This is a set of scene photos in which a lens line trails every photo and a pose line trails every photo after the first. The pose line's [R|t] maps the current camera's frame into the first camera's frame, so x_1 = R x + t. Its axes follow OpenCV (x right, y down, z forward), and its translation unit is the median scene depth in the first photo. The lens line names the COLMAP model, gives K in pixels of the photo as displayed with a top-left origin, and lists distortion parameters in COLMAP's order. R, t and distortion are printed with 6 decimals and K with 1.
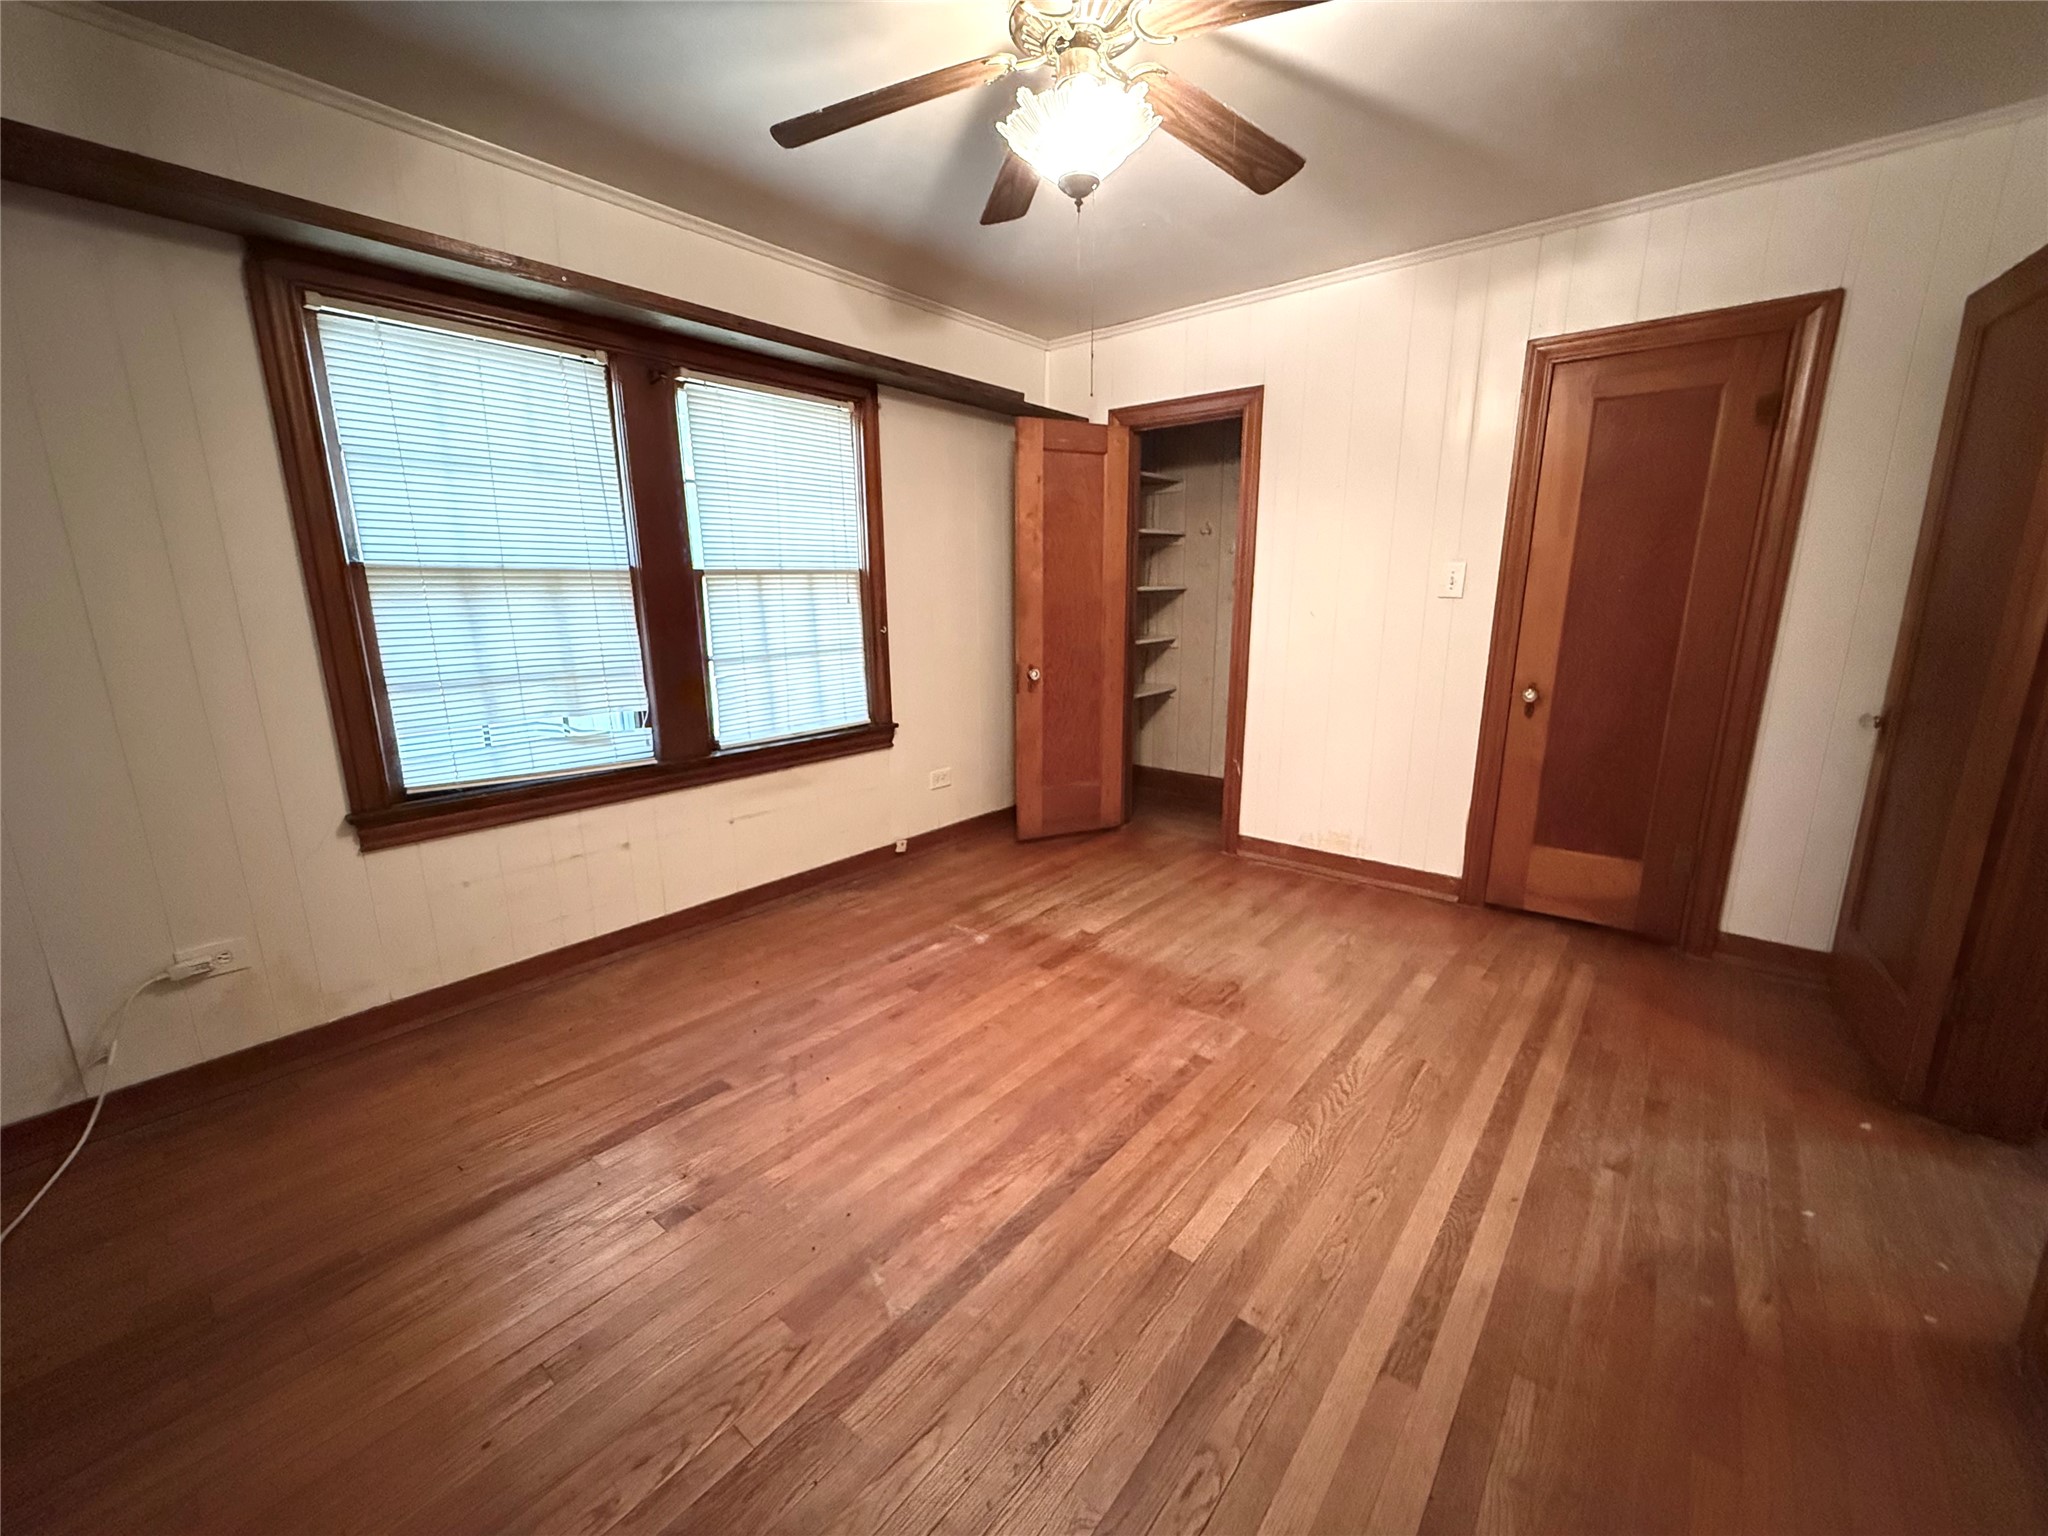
lens RADIAL K [[815.8, 0, 1018.5], [0, 815.8, 772.1], [0, 0, 1]] dist [-0.000042, -0.000064]
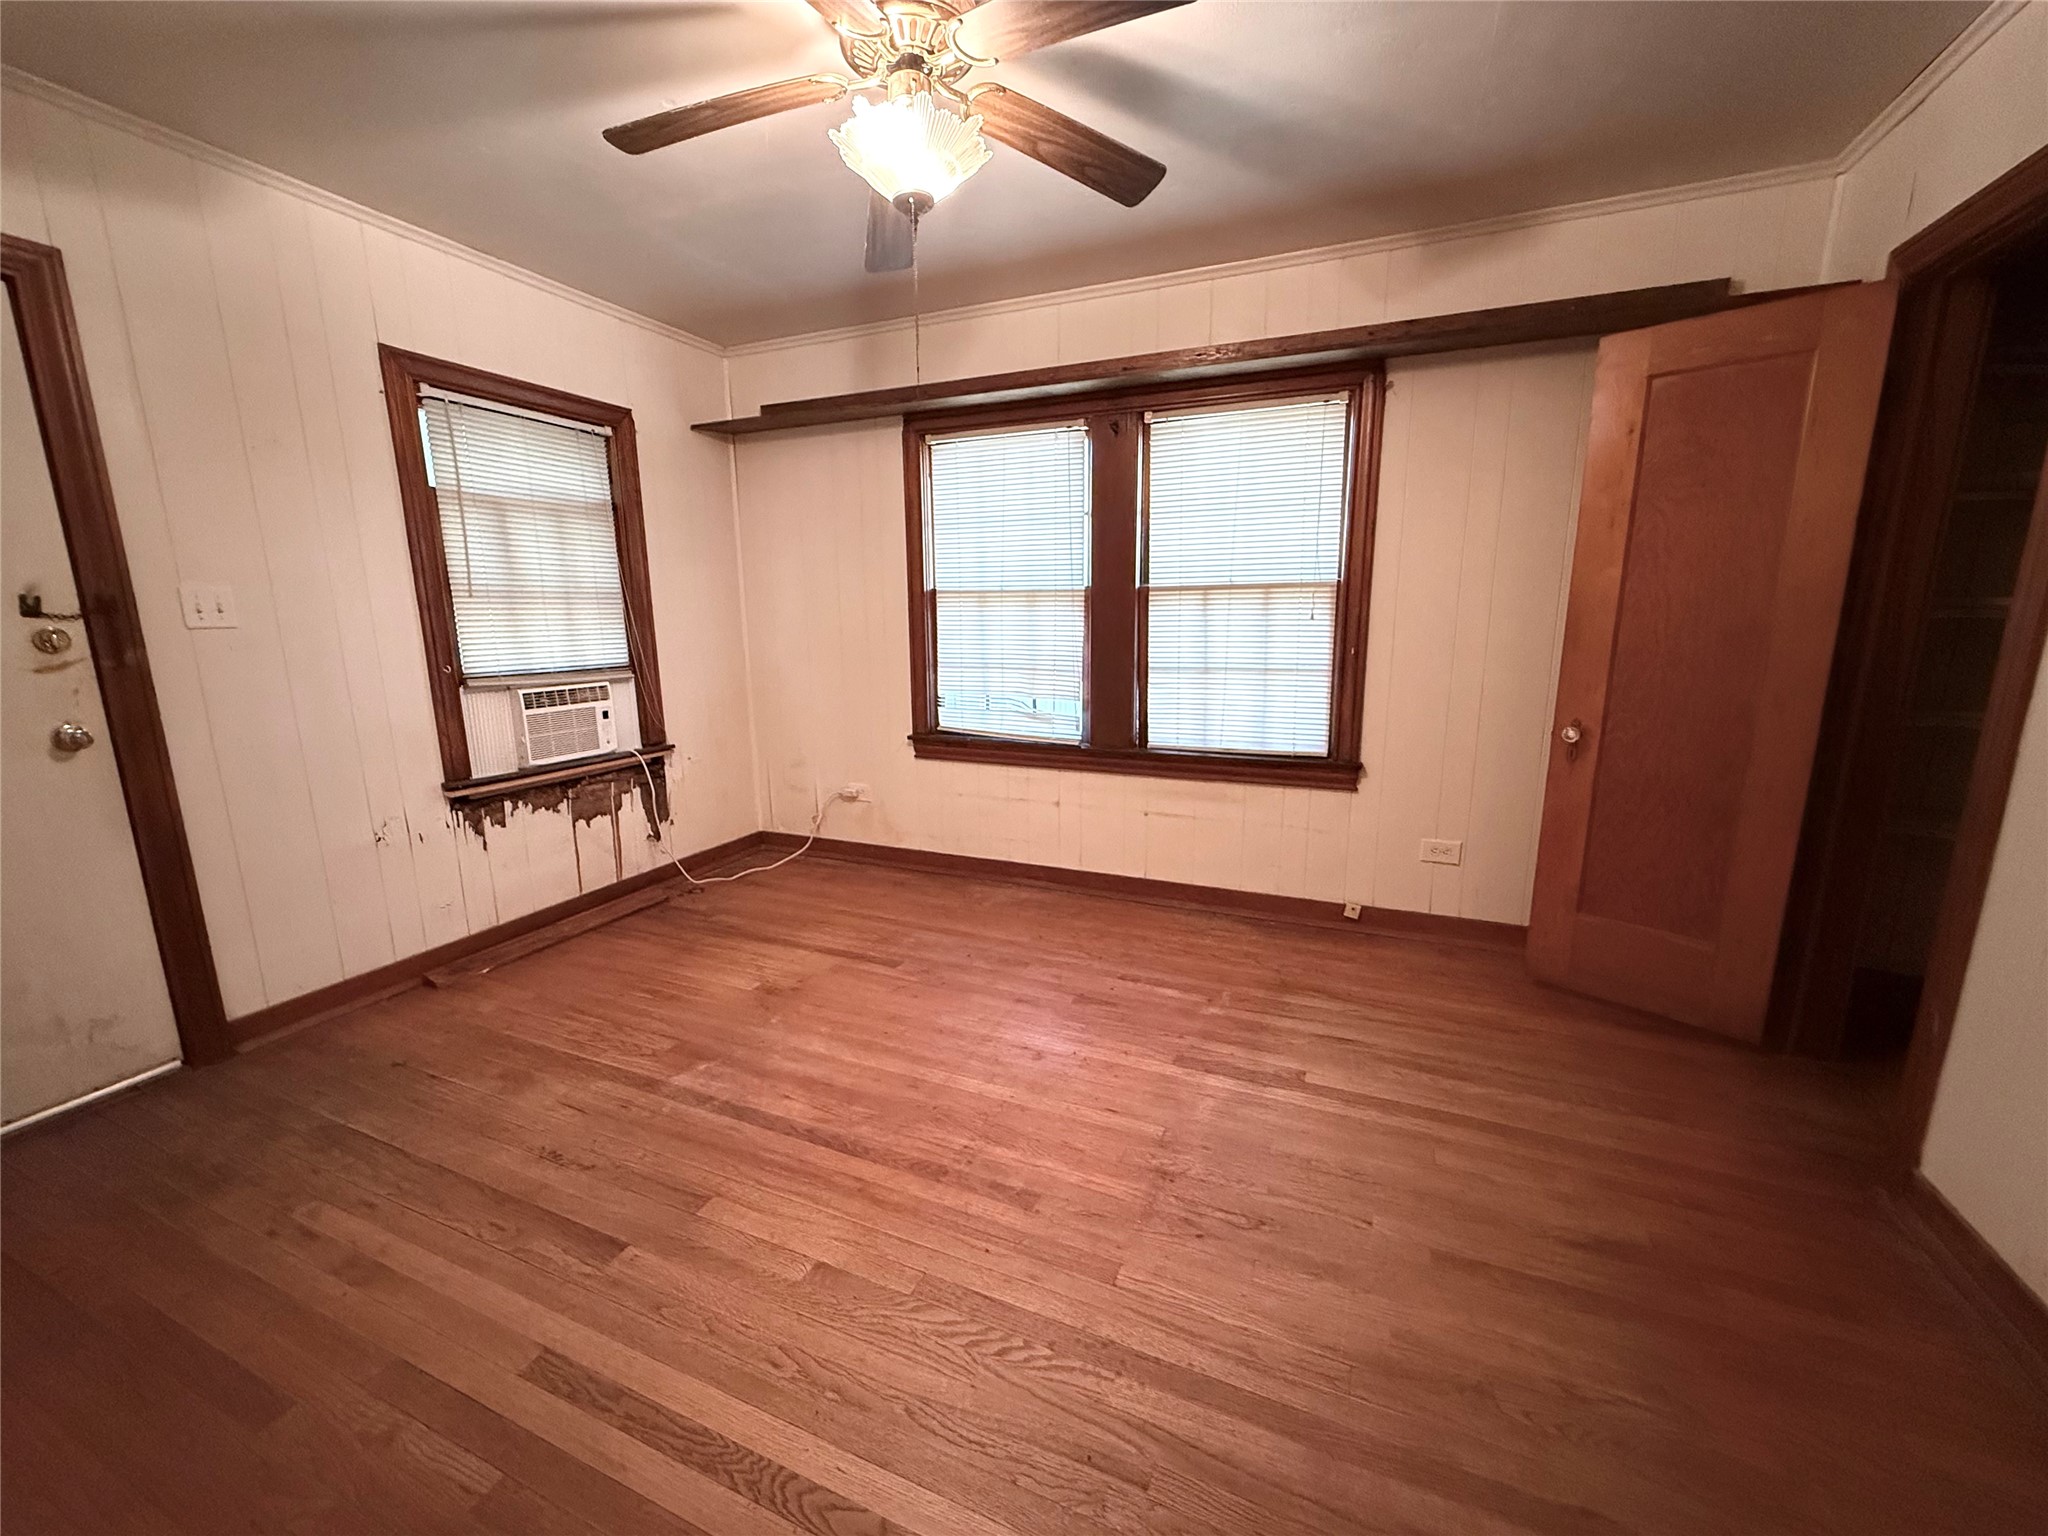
lens RADIAL K [[815.8, 0, 1018.5], [0, 815.8, 772.1], [0, 0, 1]] dist [-0.000042, -0.000064]
pose [[0.282012, 0.193938, -0.939605, 0.783789], [-0.208459, 0.968345, 0.137304, -0.136651], [0.936490, 0.157148, 0.313514, 0.603771]]
